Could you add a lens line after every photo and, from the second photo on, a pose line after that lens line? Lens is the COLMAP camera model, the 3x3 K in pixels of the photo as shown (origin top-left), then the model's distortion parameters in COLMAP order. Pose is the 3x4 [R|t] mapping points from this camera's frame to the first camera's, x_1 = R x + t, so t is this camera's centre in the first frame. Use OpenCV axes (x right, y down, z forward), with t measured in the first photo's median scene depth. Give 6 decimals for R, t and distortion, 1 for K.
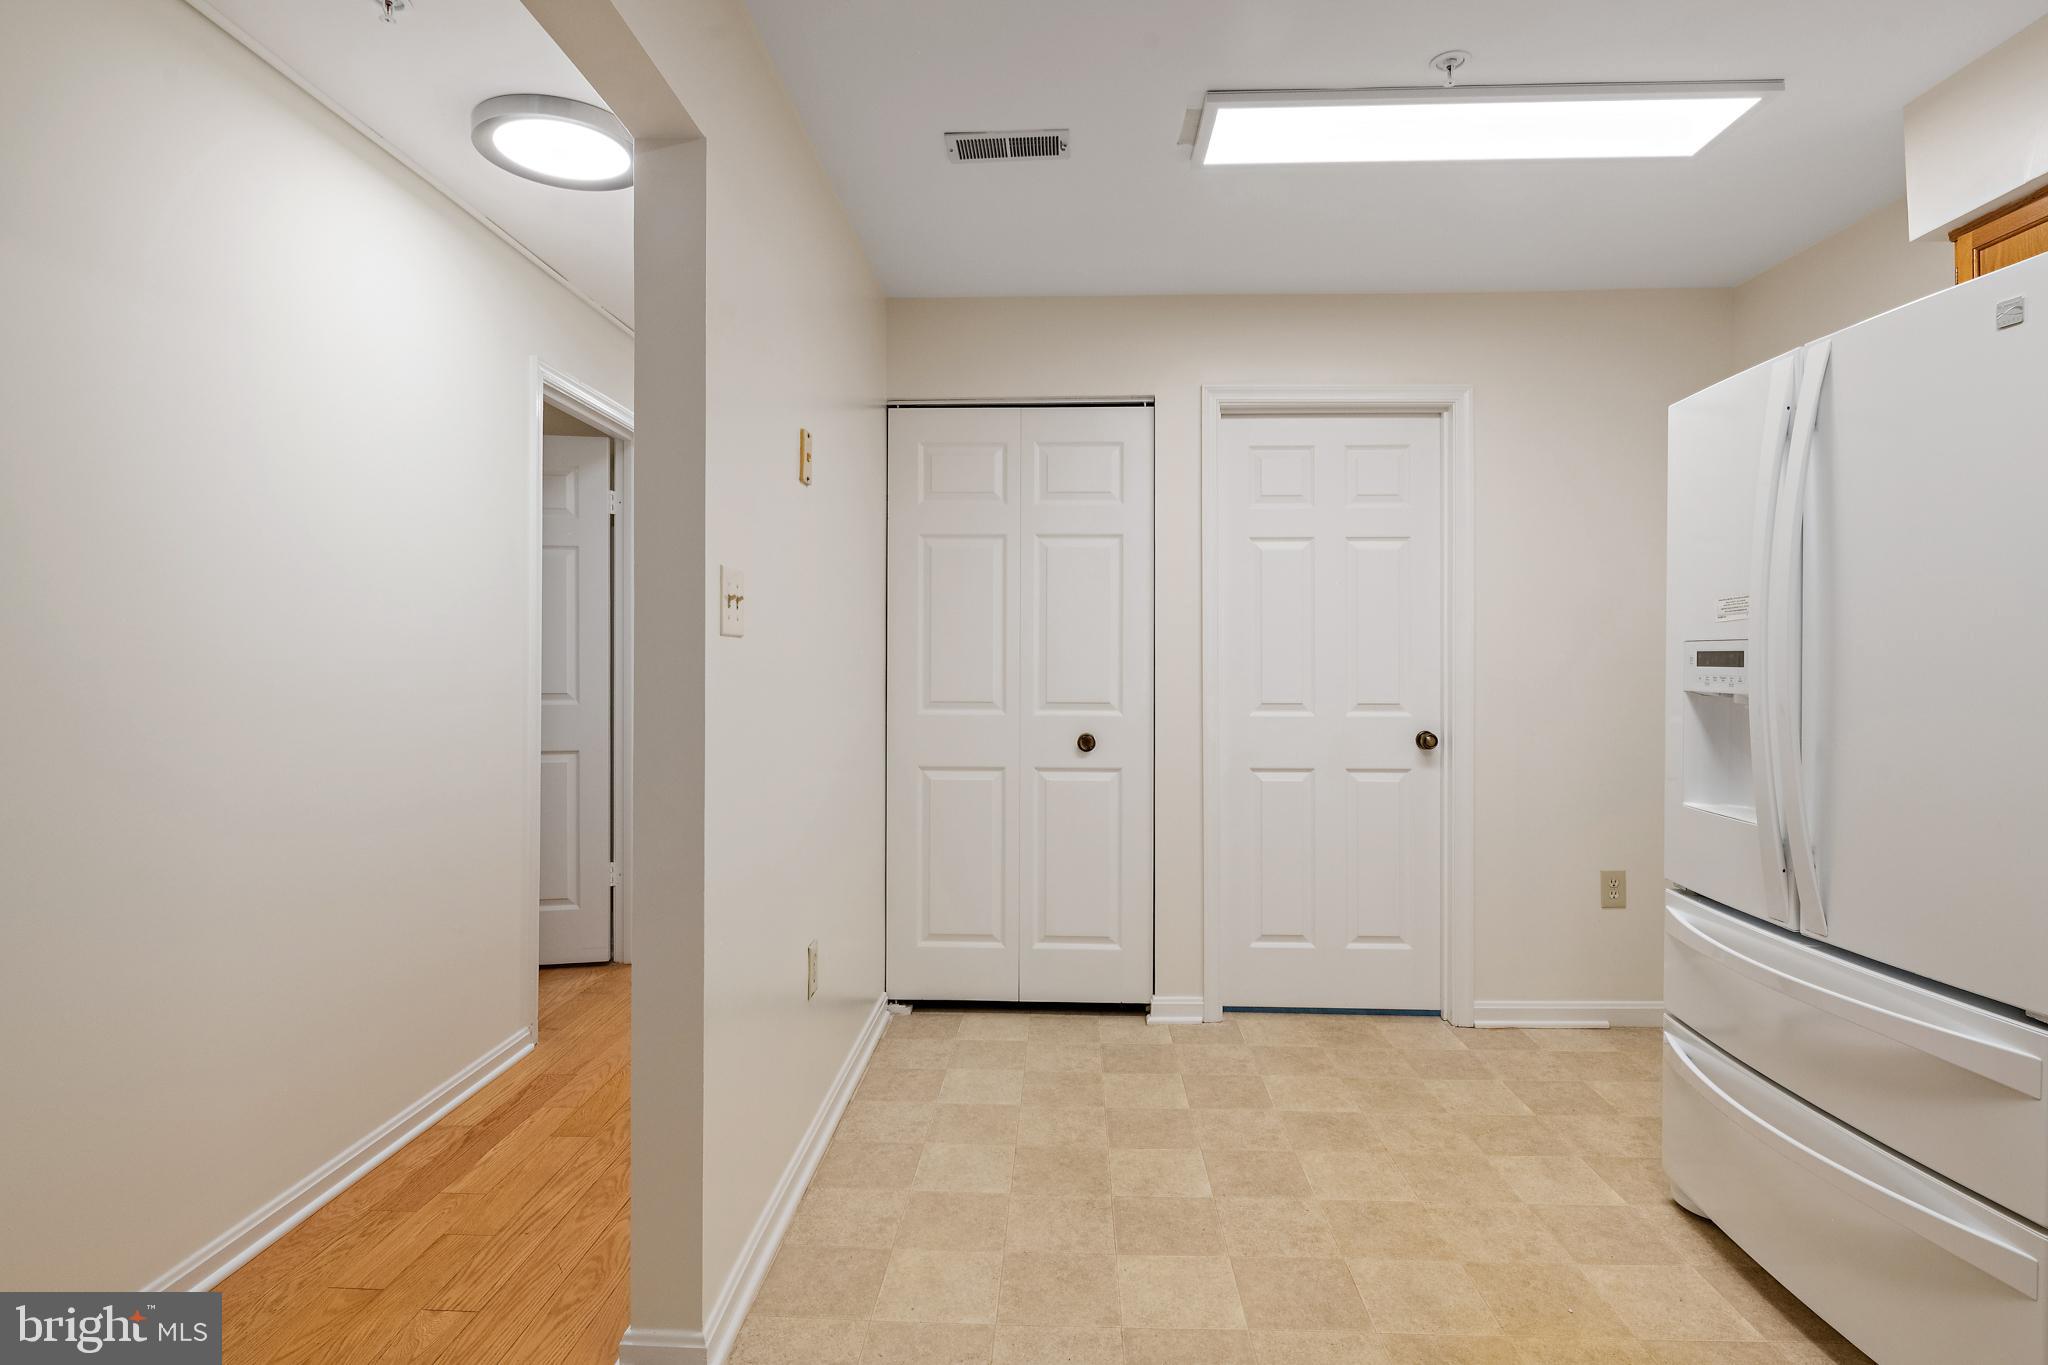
lens RADIAL K [[1030.5, 0, 1017.1], [0, 1030.5, 656.5], [0, 0, 1]] dist [0.000985, 0.000034]
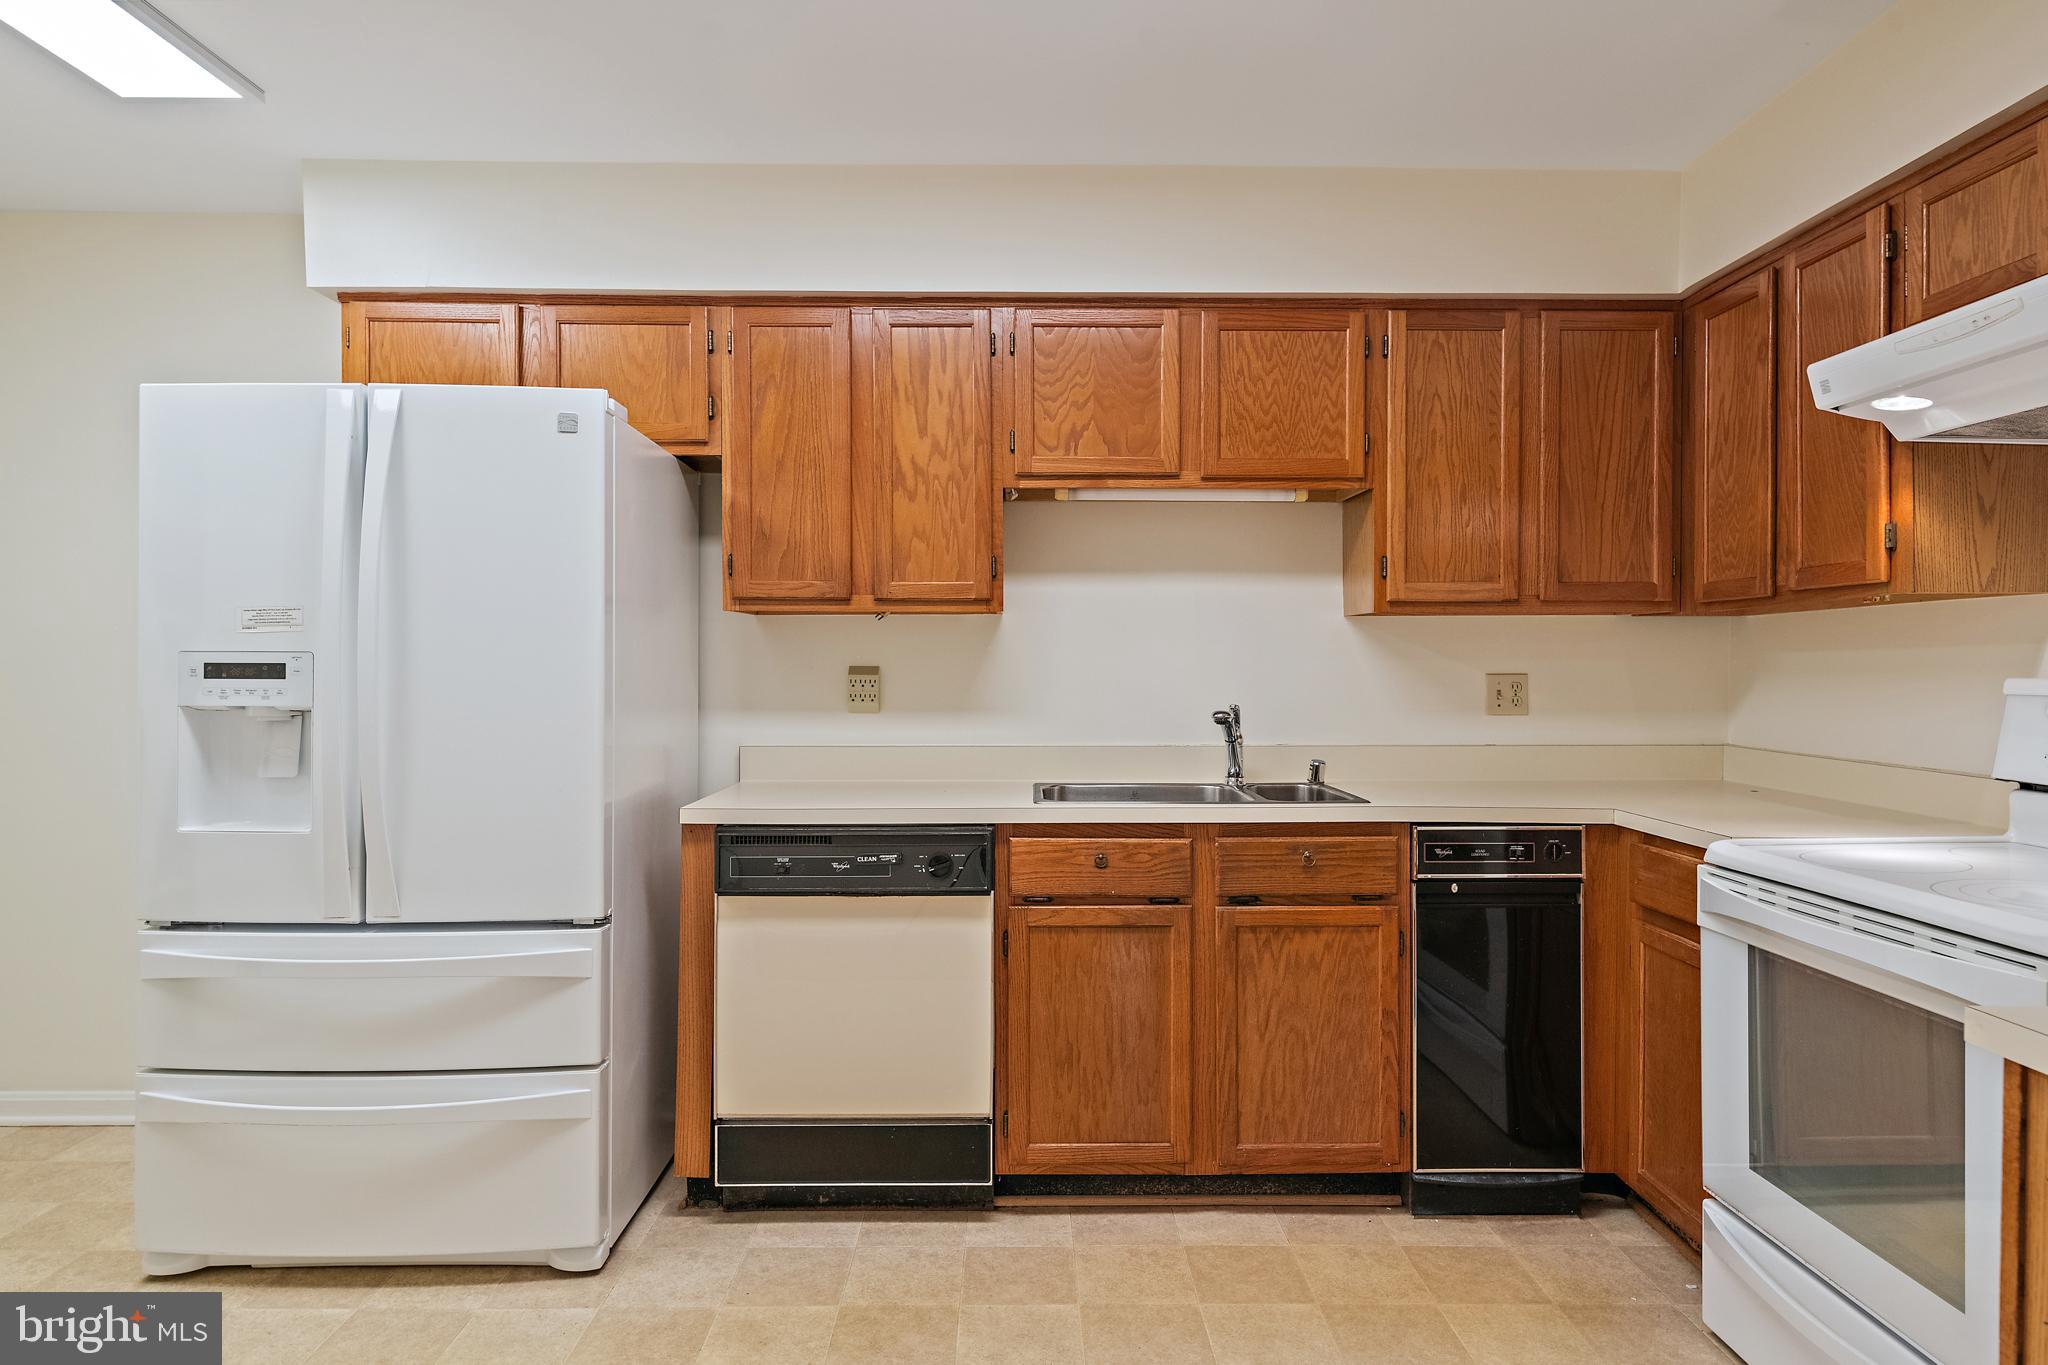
lens RADIAL K [[1229.4, 0, 1025.9], [0, 1229.4, 661.5], [0, 0, 1]] dist [0.007390, 0.001613]
pose [[-0.048871, -0.001389, 0.998804, -0.507701], [-0.002918, 0.999995, 0.001248, -0.010047], [-0.998801, -0.002853, -0.048875, 0.322210]]
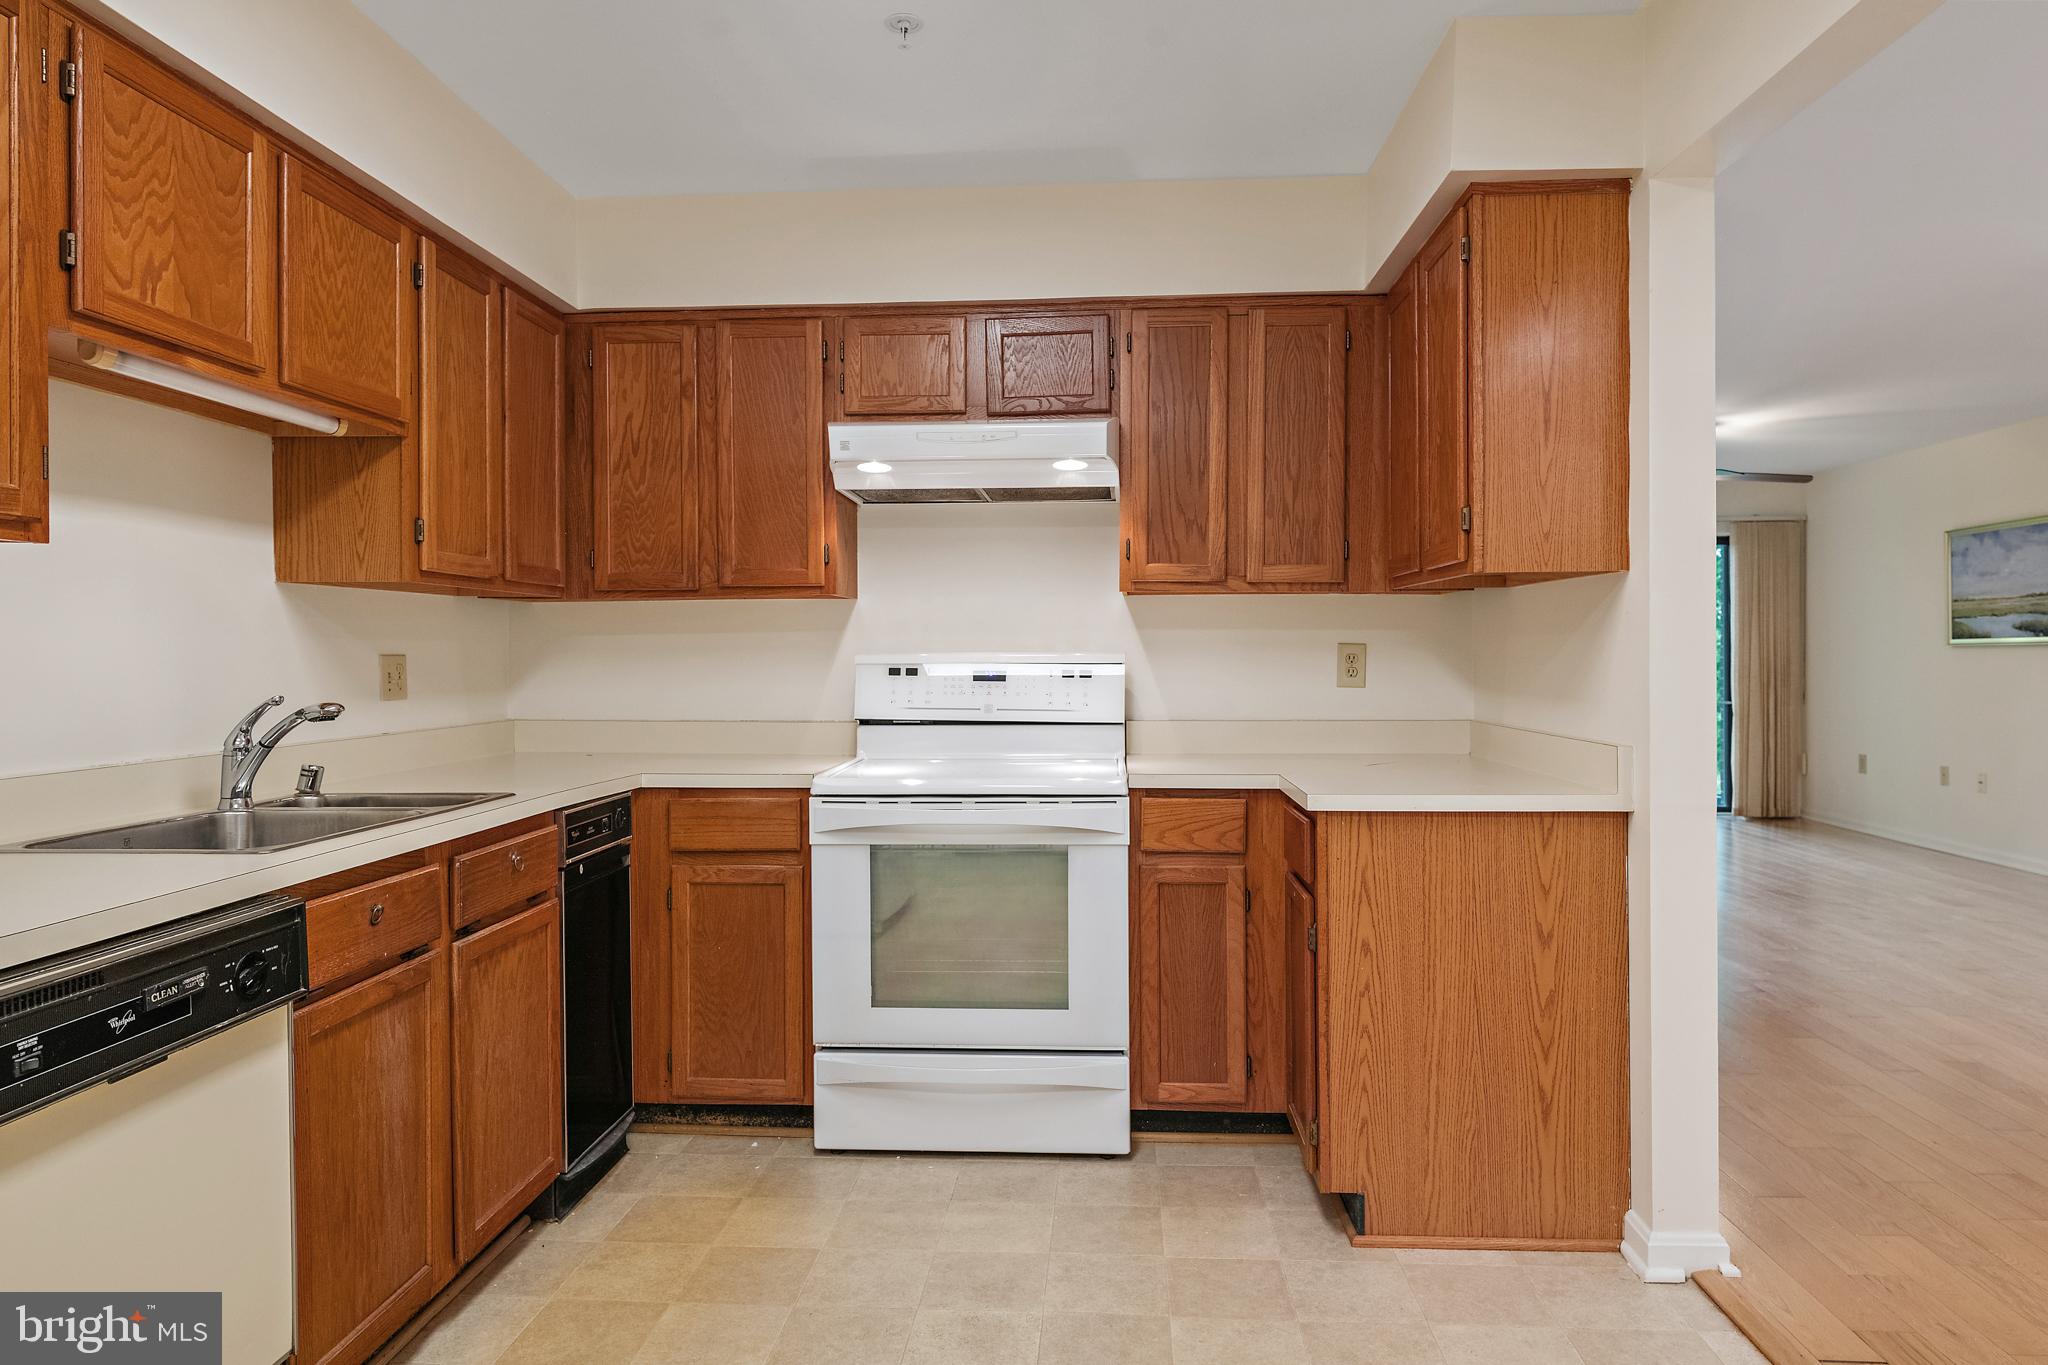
lens RADIAL K [[1289.8, 0, 1028.7], [0, 1289.8, 658.8], [0, 0, 1]] dist [0.004950, -0.000287]
pose [[-0.999900, 0.001325, 0.014112, 0.132759], [0.001345, 0.999998, 0.001450, 0.005522], [-0.014110, 0.001469, -0.999899, 0.987617]]
